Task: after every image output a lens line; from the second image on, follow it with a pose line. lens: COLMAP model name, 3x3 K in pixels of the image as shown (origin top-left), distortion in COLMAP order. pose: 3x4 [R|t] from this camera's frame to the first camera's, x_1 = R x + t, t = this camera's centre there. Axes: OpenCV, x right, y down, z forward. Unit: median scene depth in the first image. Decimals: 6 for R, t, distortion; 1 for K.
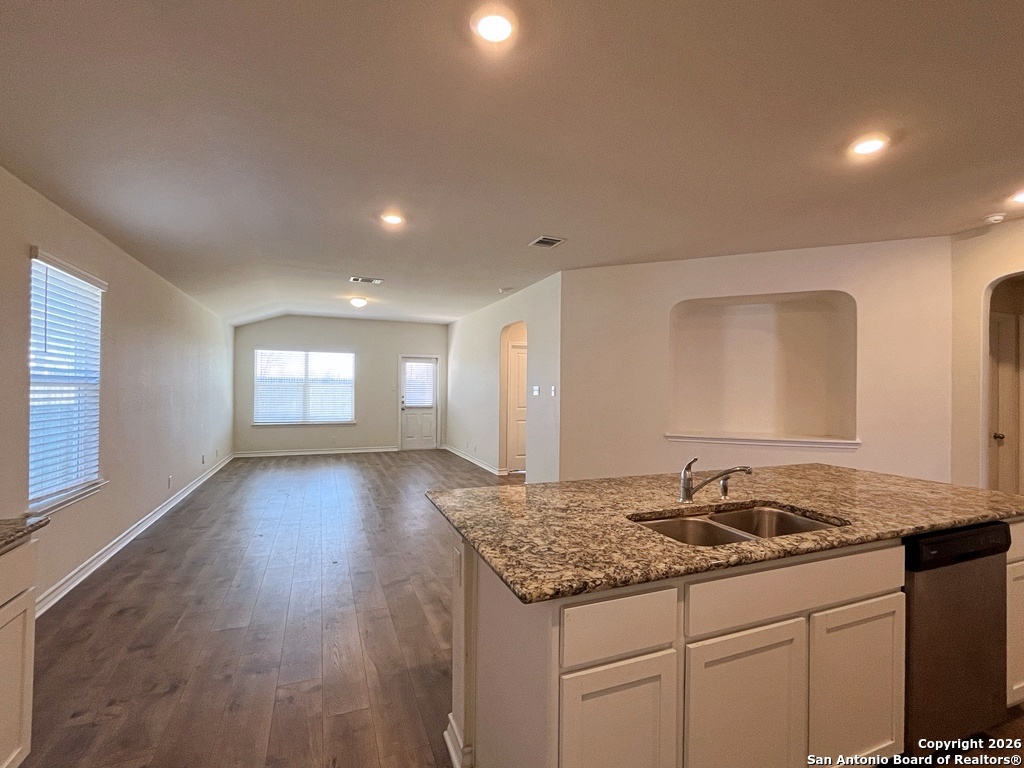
lens RADIAL K [[470.1, 0, 512.2], [0, 470.1, 381.9], [0, 0, 1]] dist [-0.004799, -0.000509]
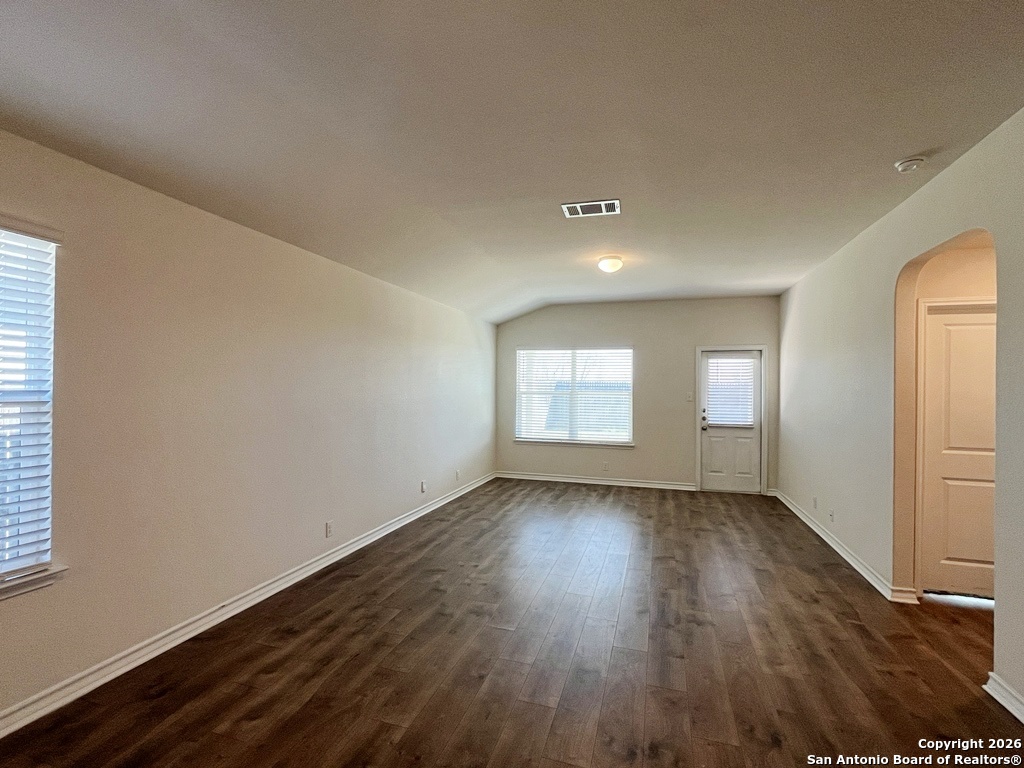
lens RADIAL K [[470.1, 0, 513.6], [0, 470.1, 383.9], [0, 0, 1]] dist [-0.004799, -0.000509]
pose [[0.774533, -0.006706, -0.632498, -0.020799], [0.005359, 0.999977, -0.004040, -0.005091], [0.632511, -0.000261, 0.774551, 0.347760]]
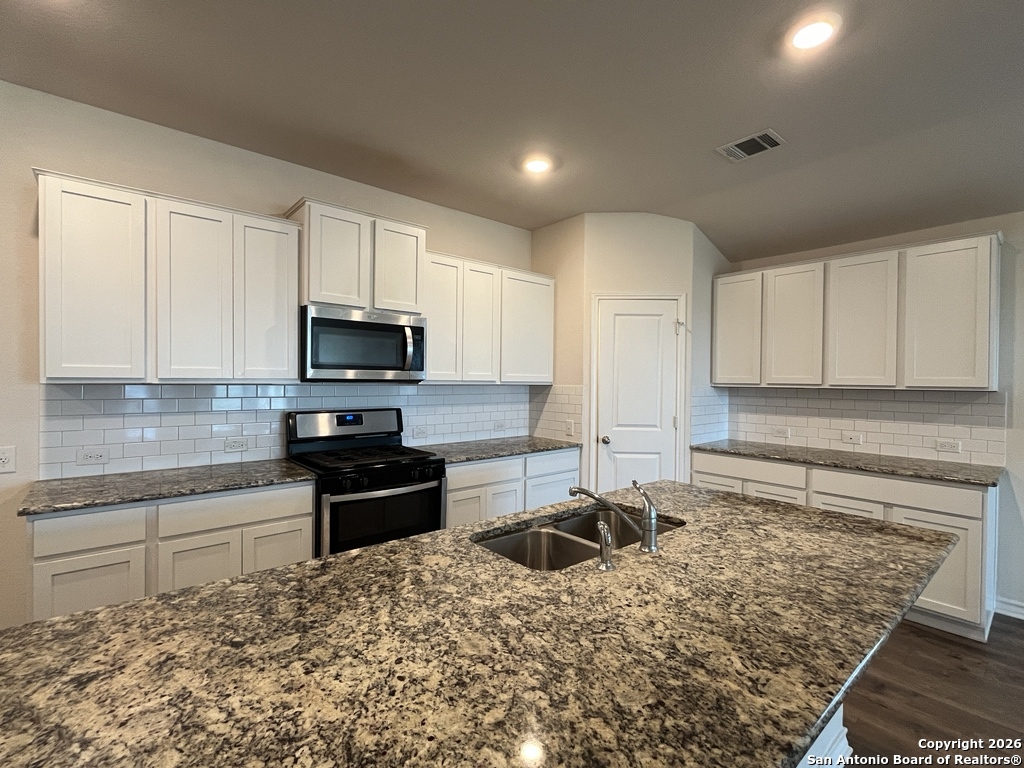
lens RADIAL K [[470.1, 0, 512.9], [0, 470.1, 388.2], [0, 0, 1]] dist [-0.004799, -0.000509]
pose [[-0.949008, -0.016990, -0.314794, 0.169992], [-0.017009, 0.999852, -0.002687, 0.002838], [0.314793, 0.002805, -0.949156, 0.343172]]
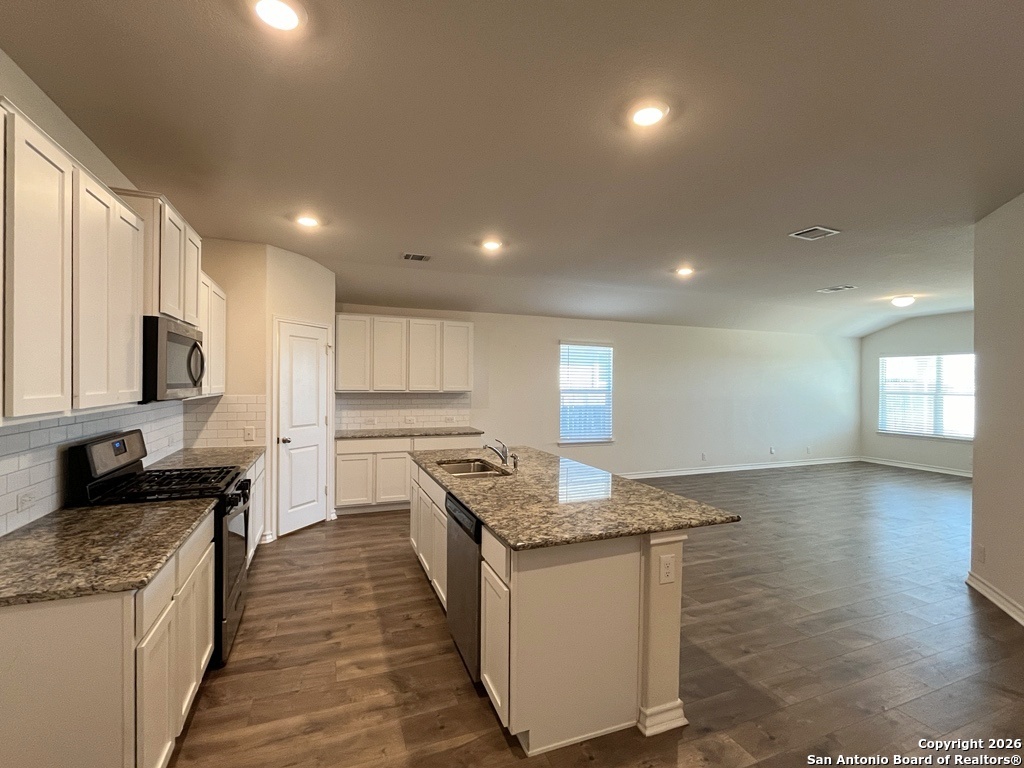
lens RADIAL K [[470.1, 0, 517.6], [0, 470.1, 384.2], [0, 0, 1]] dist [-0.004799, -0.000509]
pose [[0.002014, -0.009044, -0.999957, 0.459492], [0.005965, 0.999941, -0.009032, -0.006942], [0.999980, -0.005947, 0.002068, 0.219622]]
